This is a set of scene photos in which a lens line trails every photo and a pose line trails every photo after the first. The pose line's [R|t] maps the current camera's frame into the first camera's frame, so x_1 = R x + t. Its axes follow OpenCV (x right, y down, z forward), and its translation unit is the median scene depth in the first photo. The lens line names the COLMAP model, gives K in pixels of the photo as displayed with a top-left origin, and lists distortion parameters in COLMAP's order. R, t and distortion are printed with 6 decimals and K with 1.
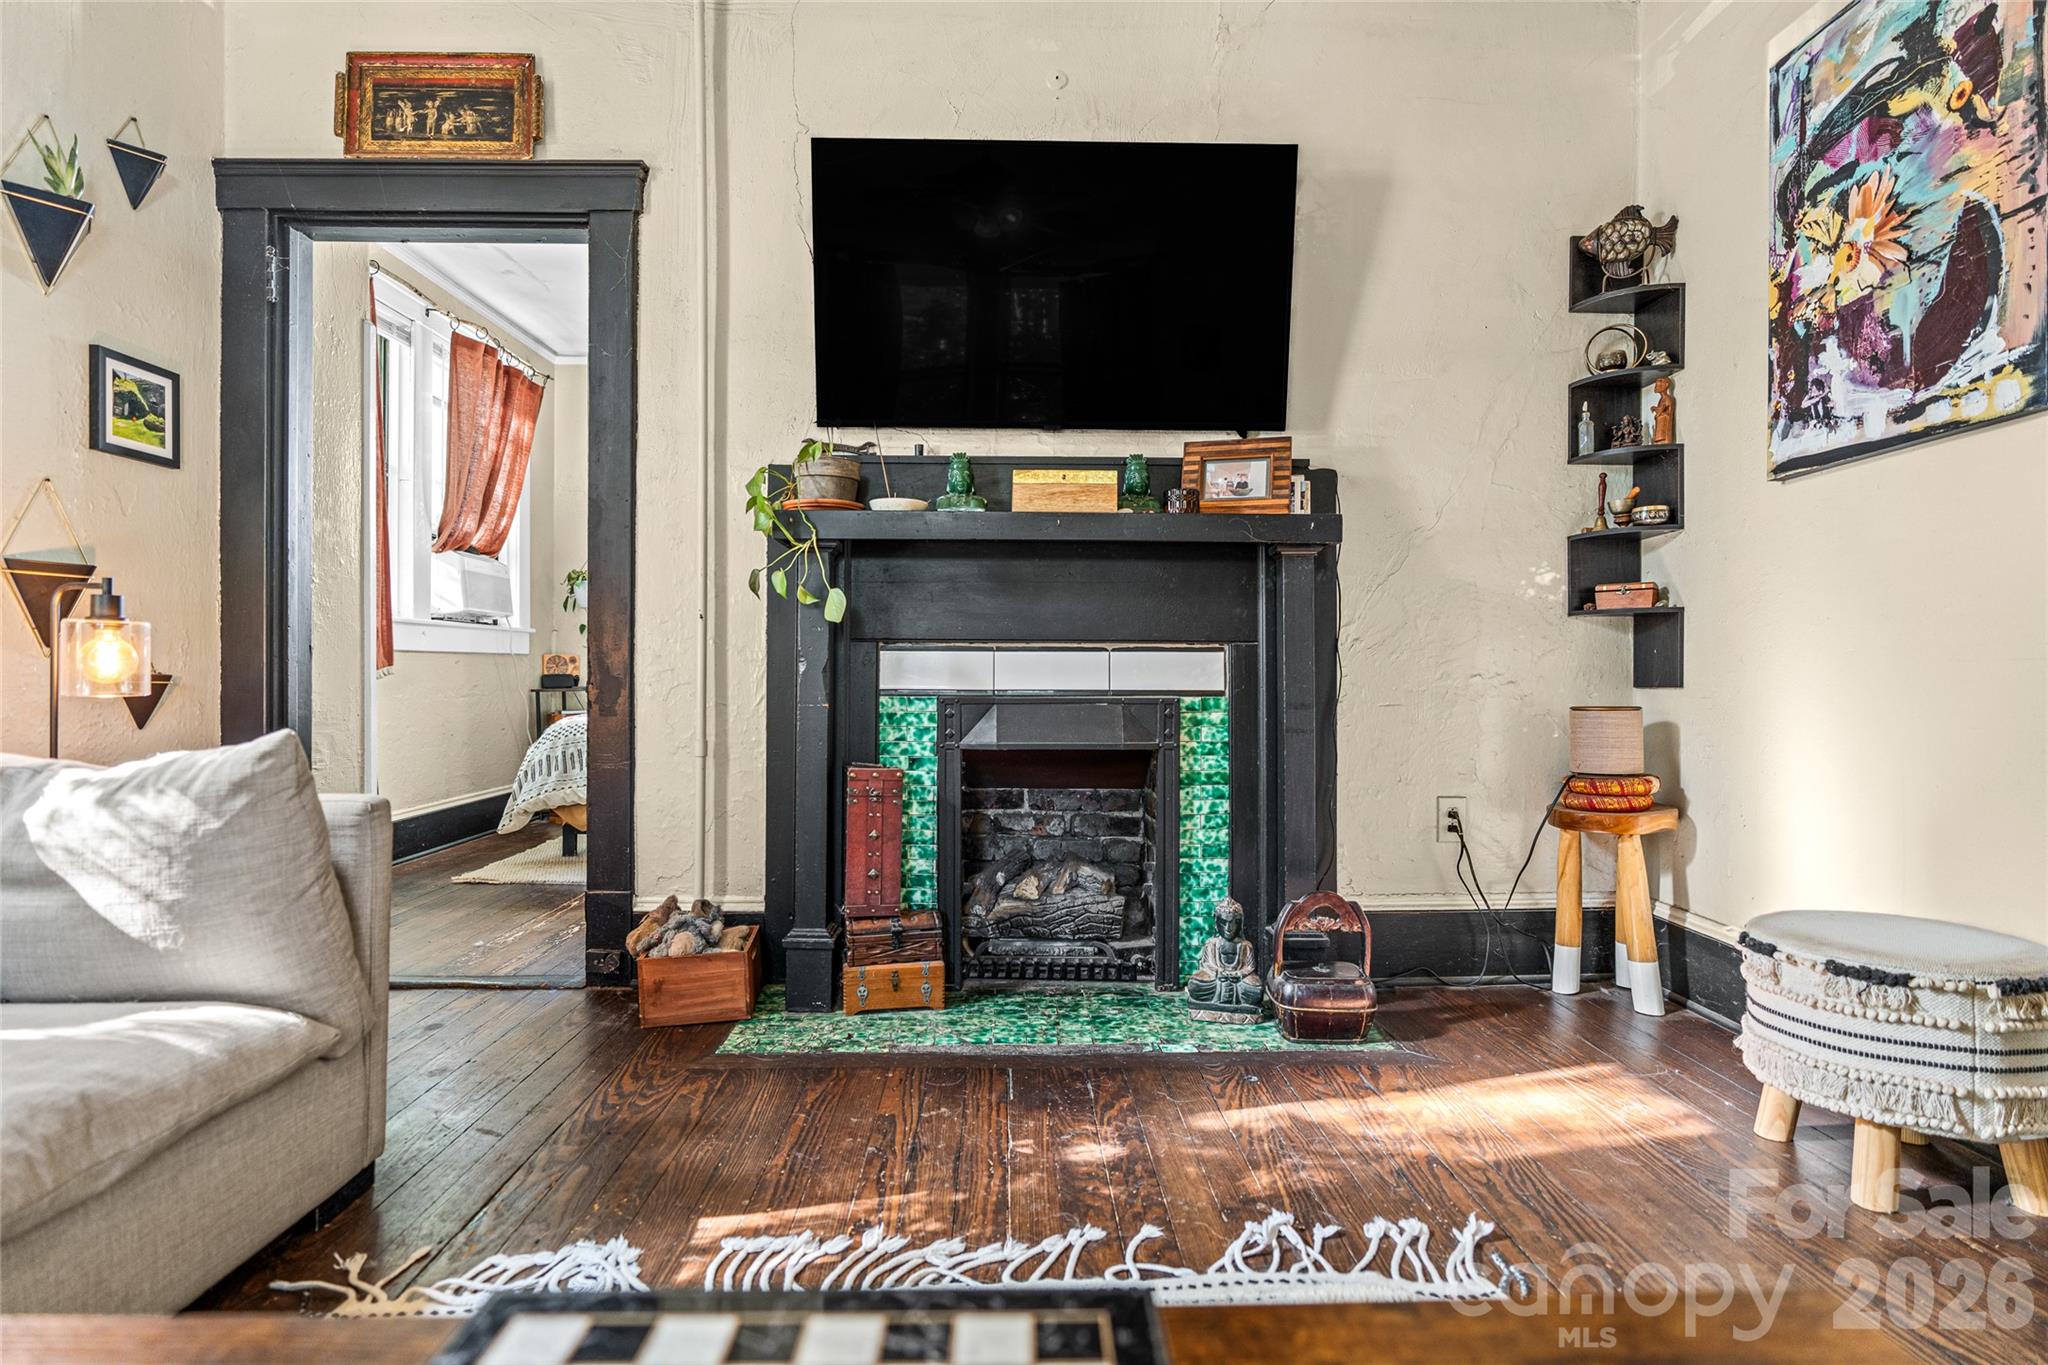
lens RADIAL K [[1024.8, 0, 1017.6], [0, 1024.8, 690.5], [0, 0, 1]] dist [-0.005254, -0.000538]
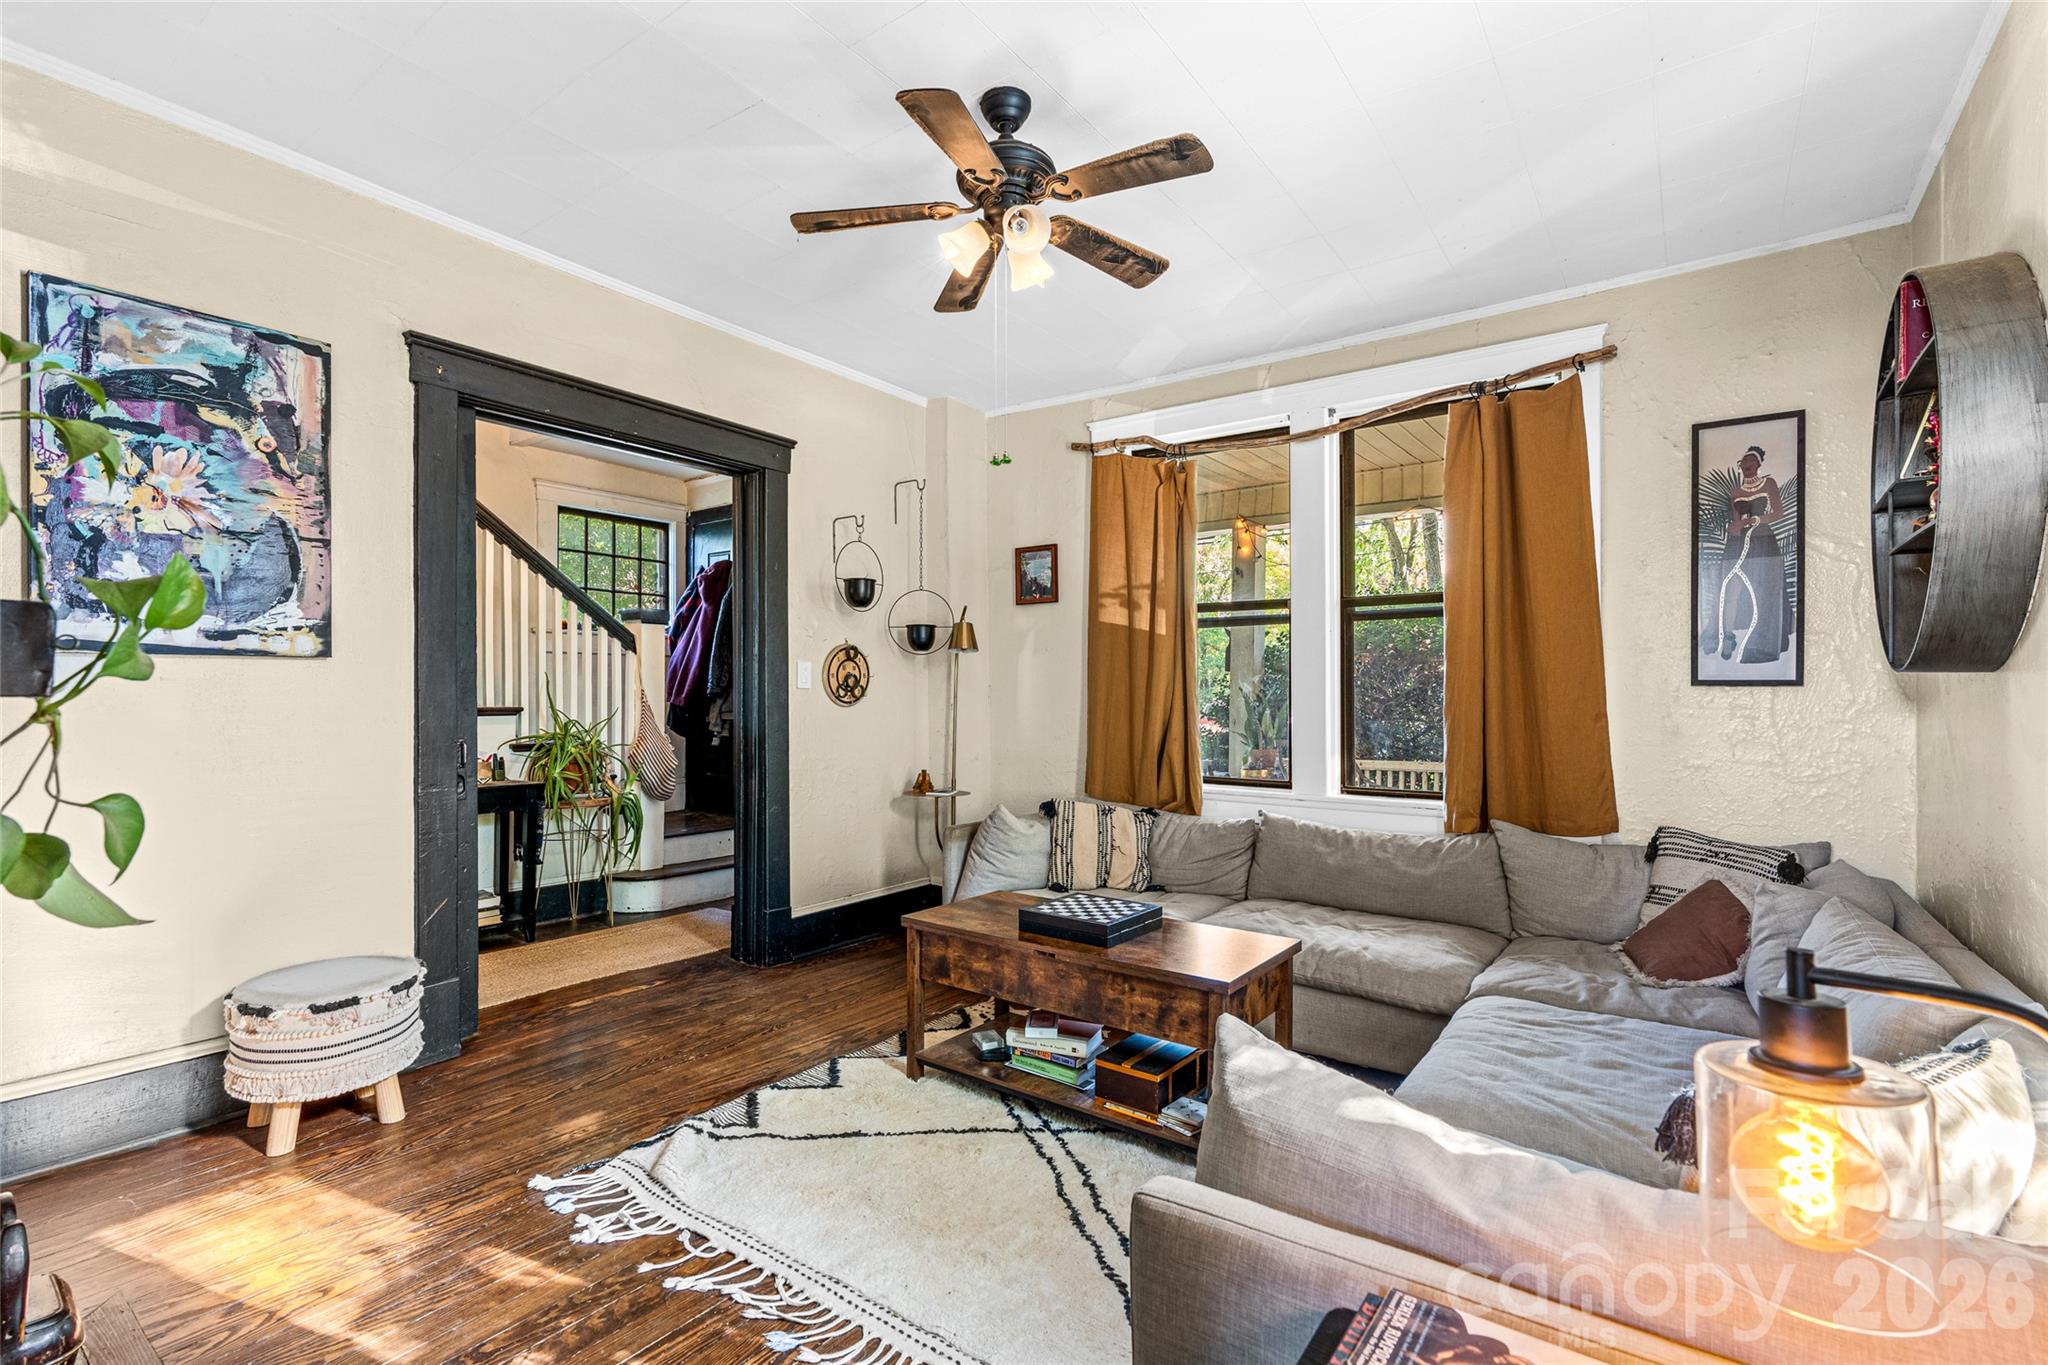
lens RADIAL K [[927.1, 0, 1018.3], [0, 927.1, 684.8], [0, 0, 1]] dist [-0.006806, 0.002388]
pose [[-0.791495, 0.003897, 0.611163, -0.624525], [0.002685, 0.999992, -0.002899, -0.148531], [-0.611170, -0.000654, -0.791499, 1.024511]]
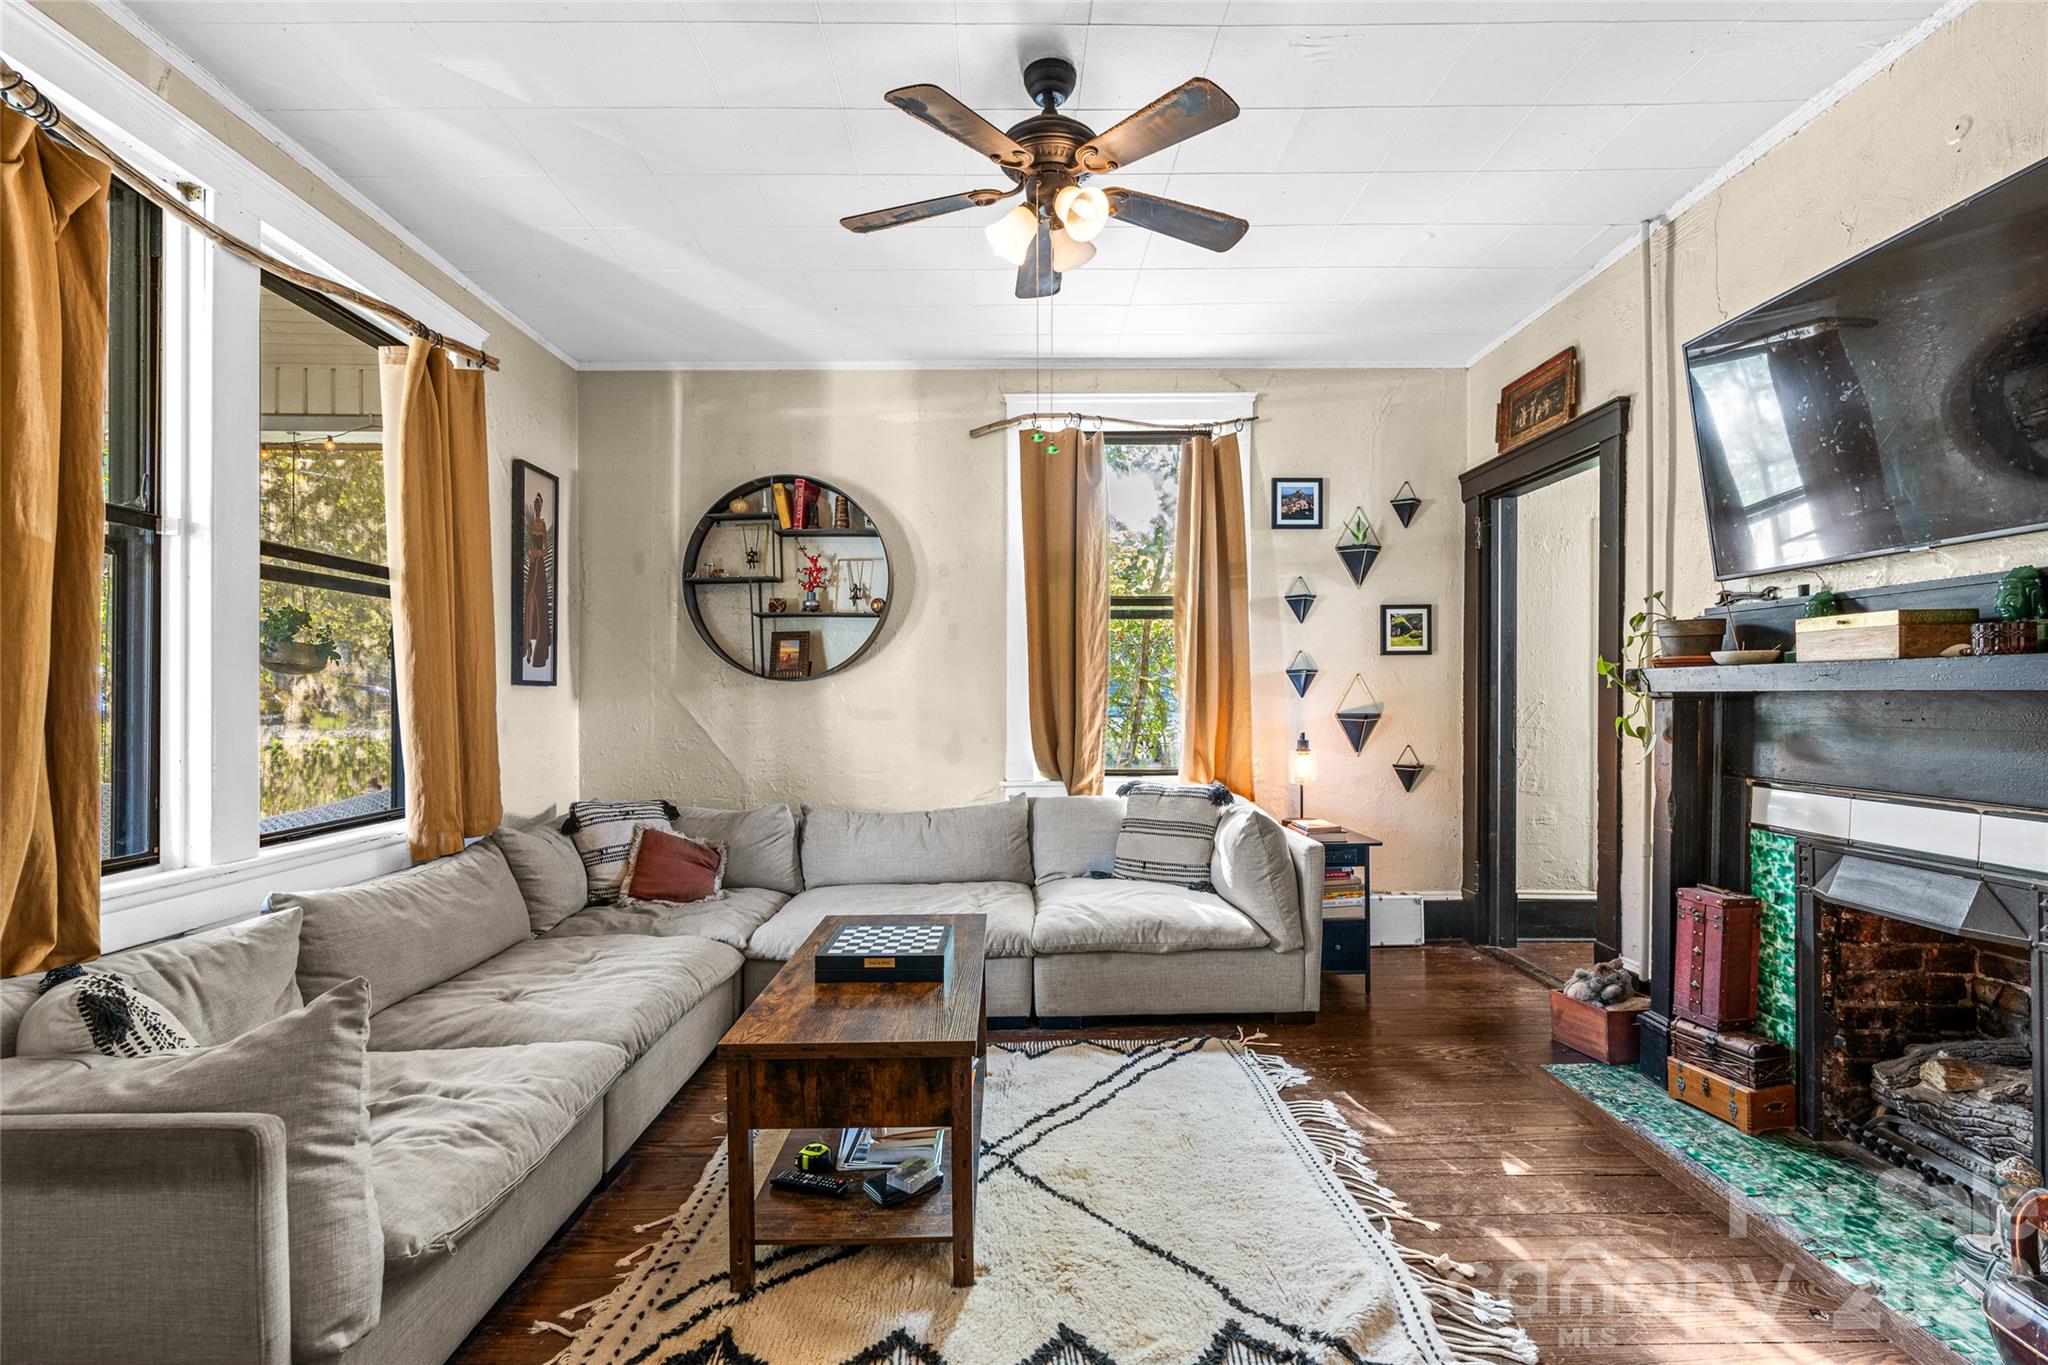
lens RADIAL K [[927.1, 0, 1019.9], [0, 927.1, 698.9], [0, 0, 1]] dist [-0.006806, 0.002388]
pose [[-0.010046, 0.003451, -0.999944, 0.886849], [-0.005812, 0.999977, 0.003510, -0.136583], [0.999933, 0.005847, -0.010026, 0.258711]]
